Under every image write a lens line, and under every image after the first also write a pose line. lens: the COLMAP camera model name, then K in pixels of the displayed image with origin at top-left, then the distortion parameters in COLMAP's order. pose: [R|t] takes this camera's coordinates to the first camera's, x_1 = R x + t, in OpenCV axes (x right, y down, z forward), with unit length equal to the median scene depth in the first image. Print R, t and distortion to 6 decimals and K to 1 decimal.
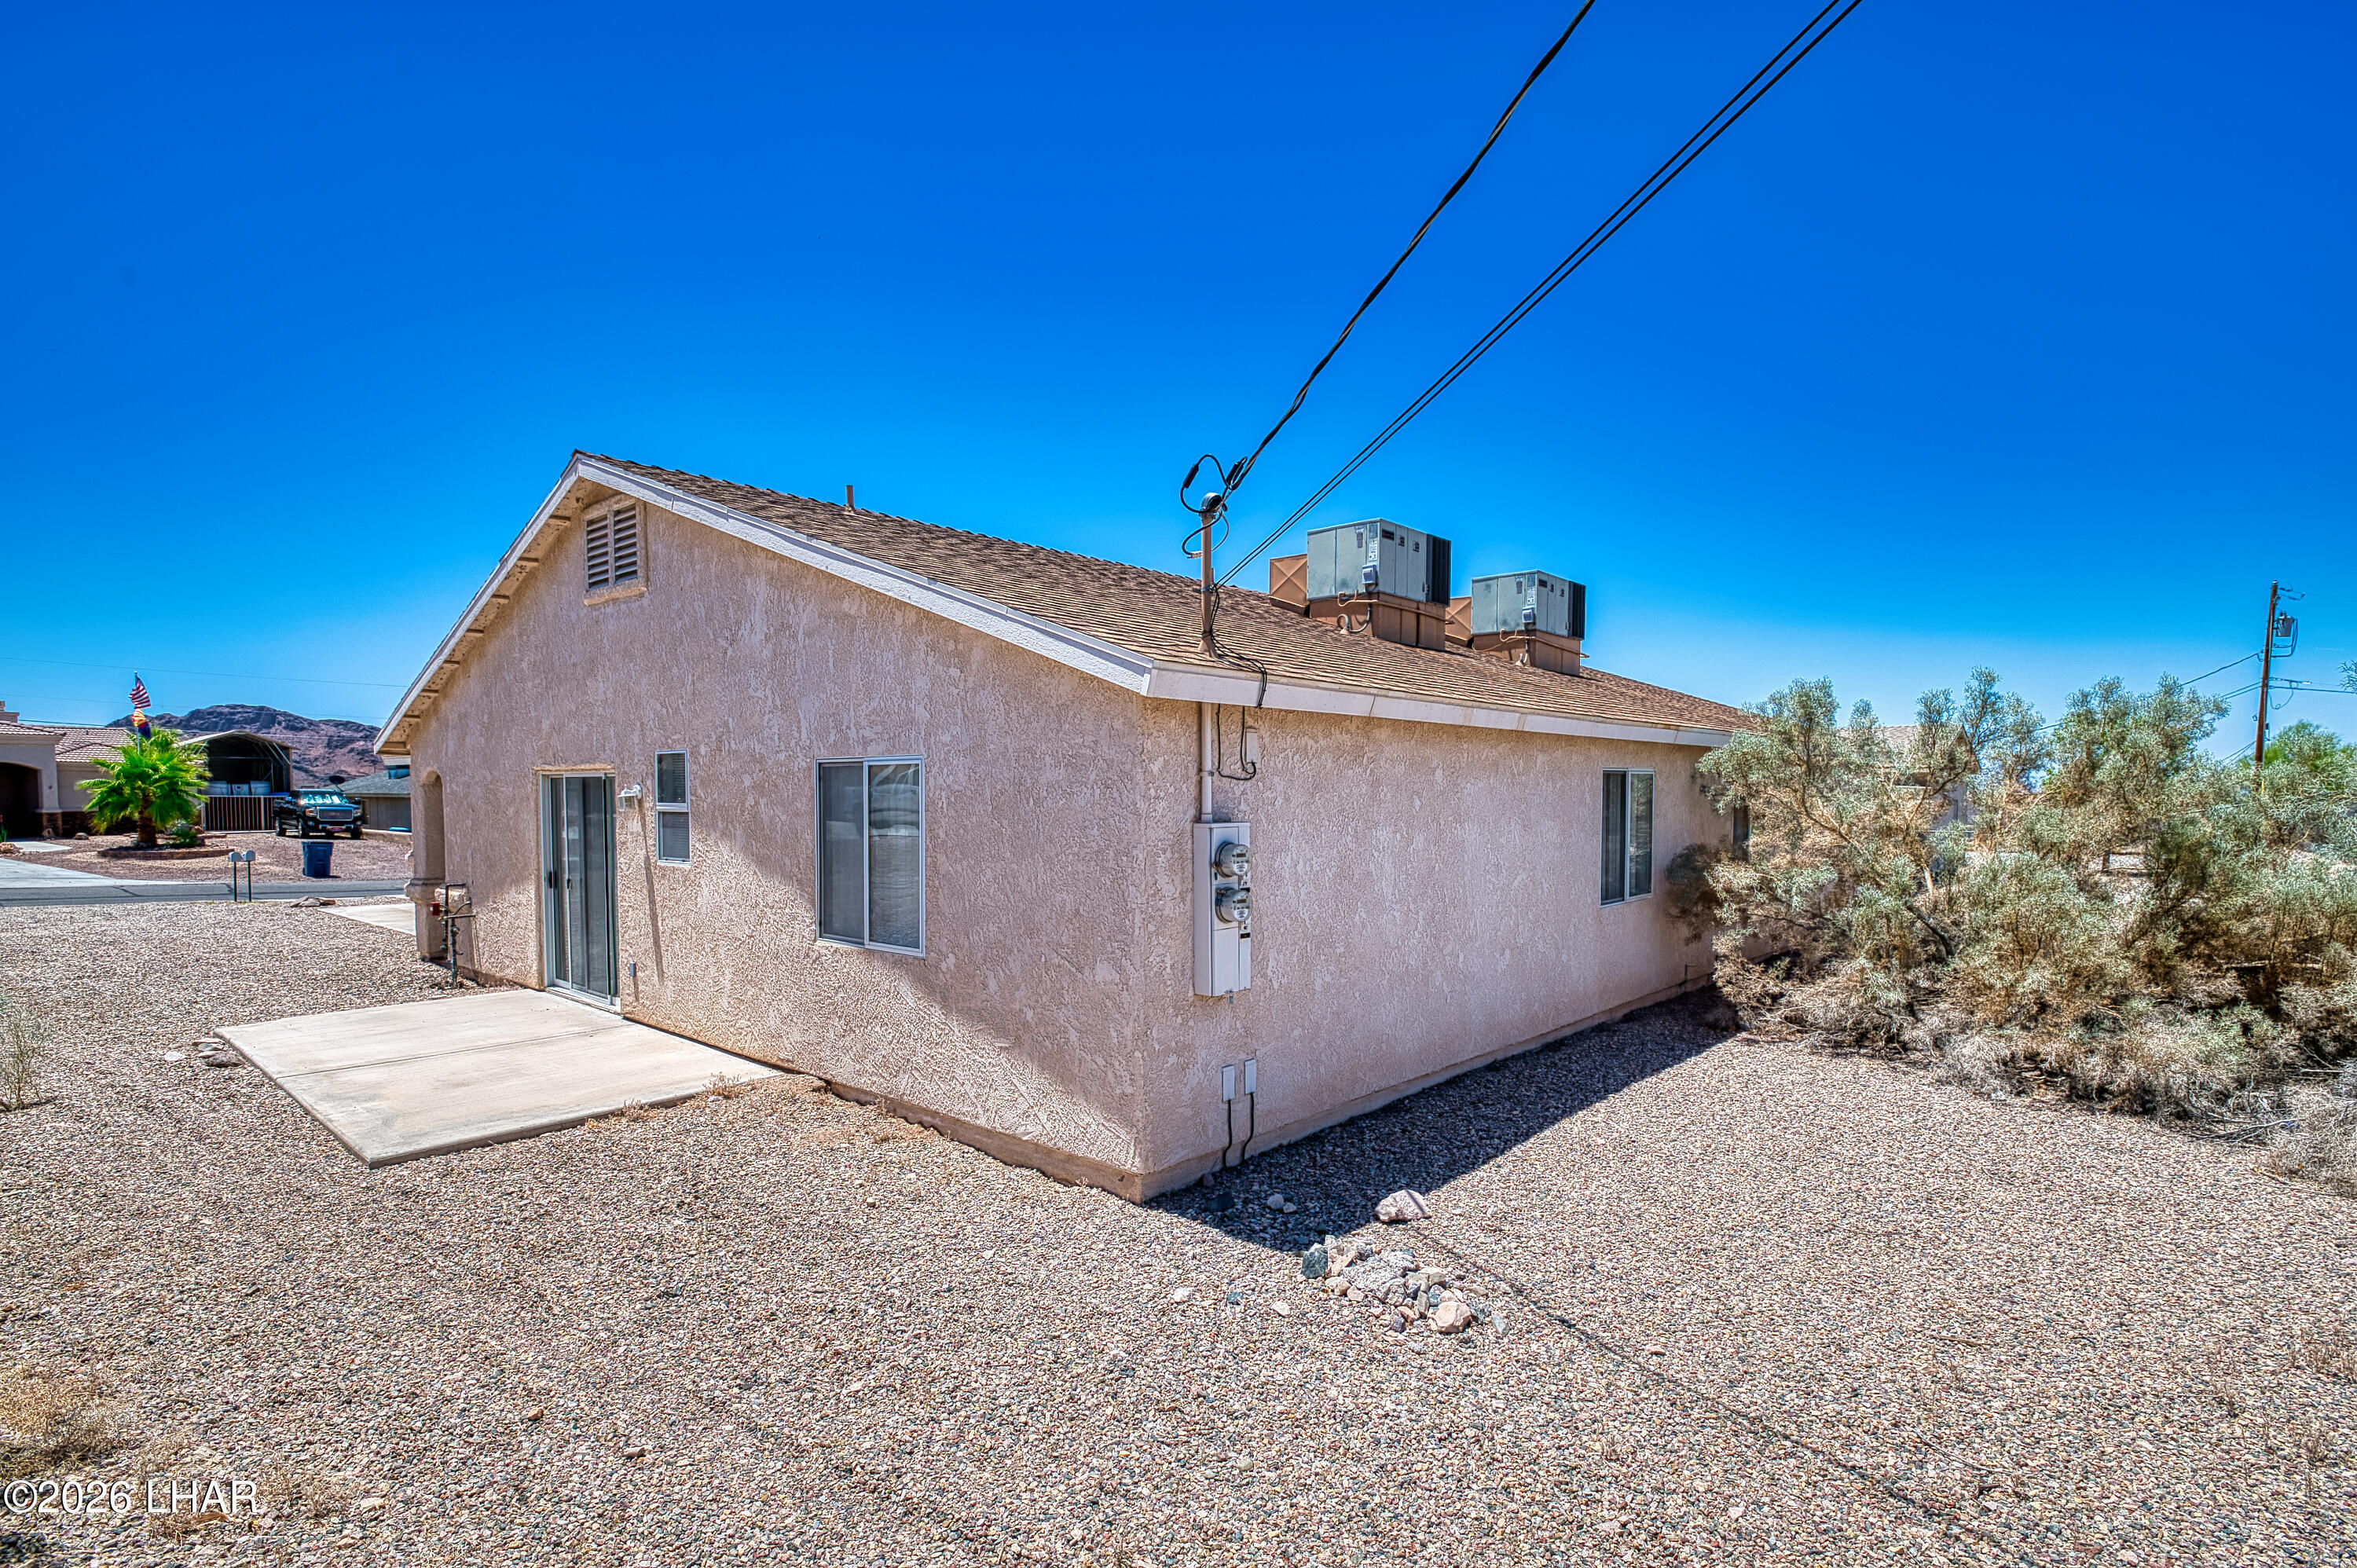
lens RADIAL K [[1177.5, 0, 1171.2], [0, 1177.5, 856.6], [0, 0, 1]] dist [-0.000923, -0.007726]
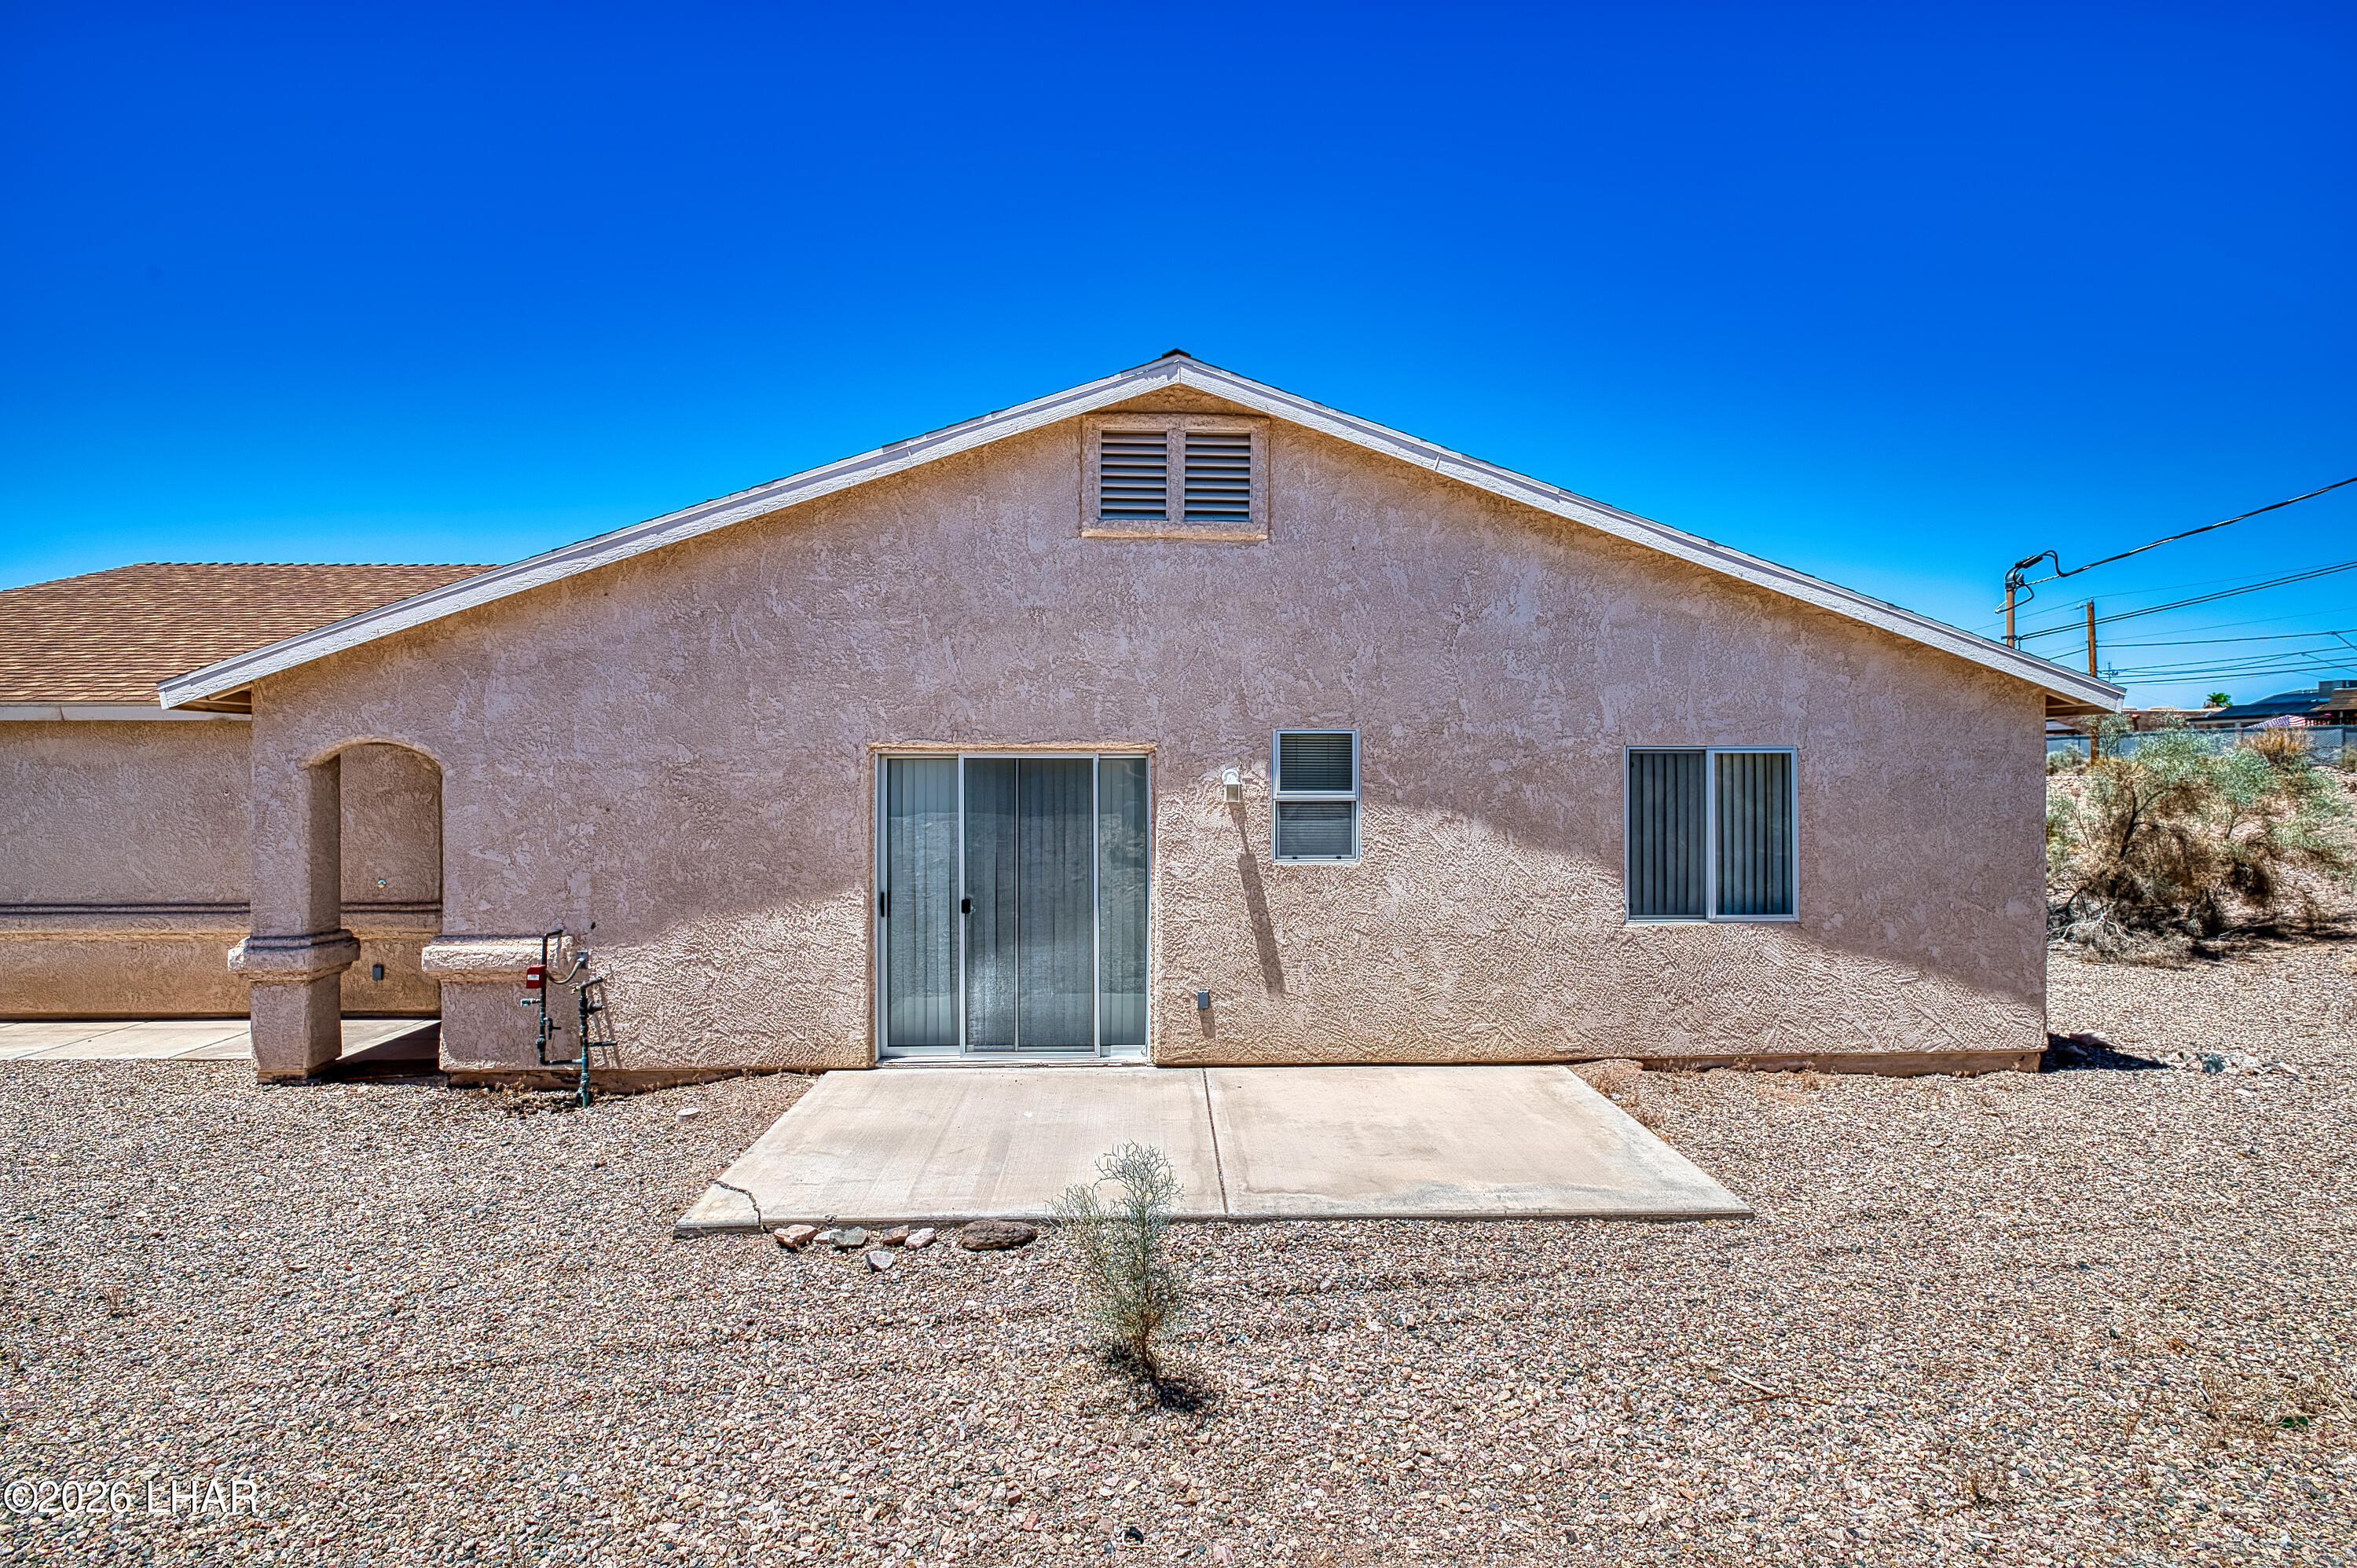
lens RADIAL K [[1150.8, 0, 1220.1], [0, 1150.8, 765.0], [0, 0, 1]] dist [-0.002380, -0.009452]
pose [[0.700324, -0.000379, 0.713825, -1.068756], [0.040268, 0.998428, -0.038977, -0.034700], [-0.712688, 0.056041, 0.699239, 0.461485]]
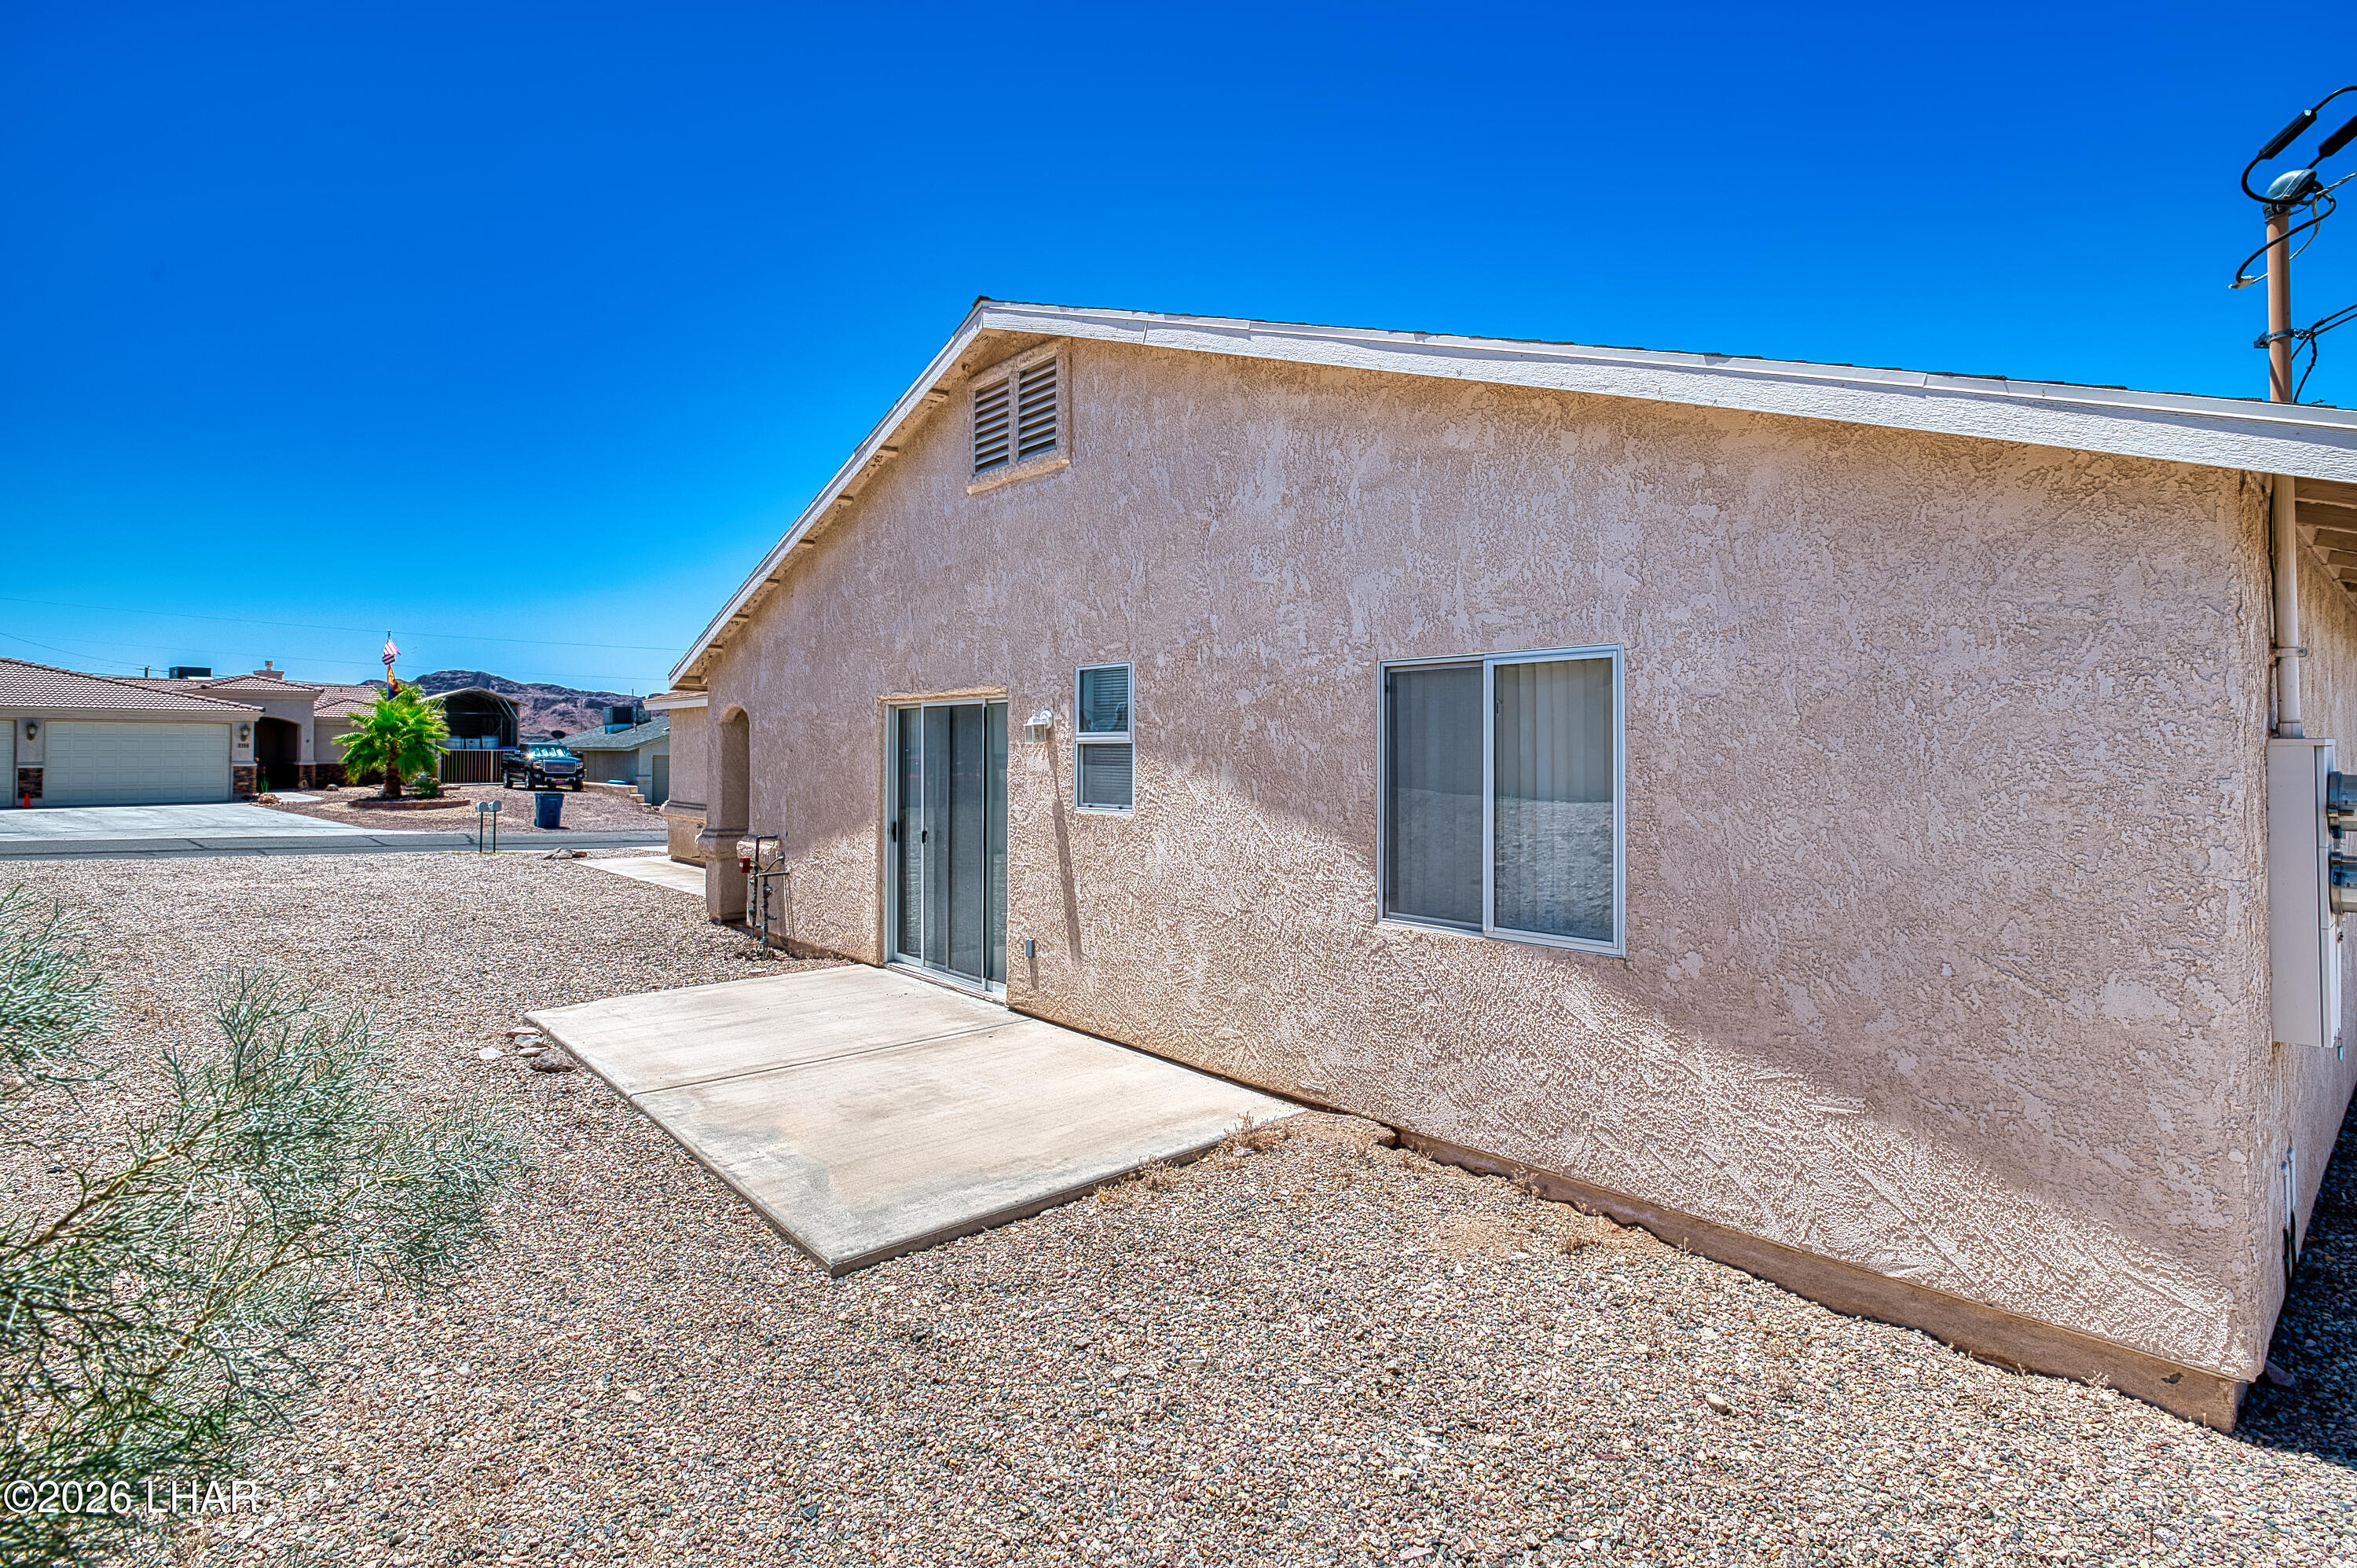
lens RADIAL K [[1165.3, 0, 1179.3], [0, 1165.3, 732.3], [0, 0, 1]] dist [-0.000869, -0.008858]
pose [[0.993466, -0.002473, -0.114098, -0.287205], [-0.005501, 0.997566, -0.069517, 0.006905], [0.113993, 0.069691, 0.991034, 0.251065]]
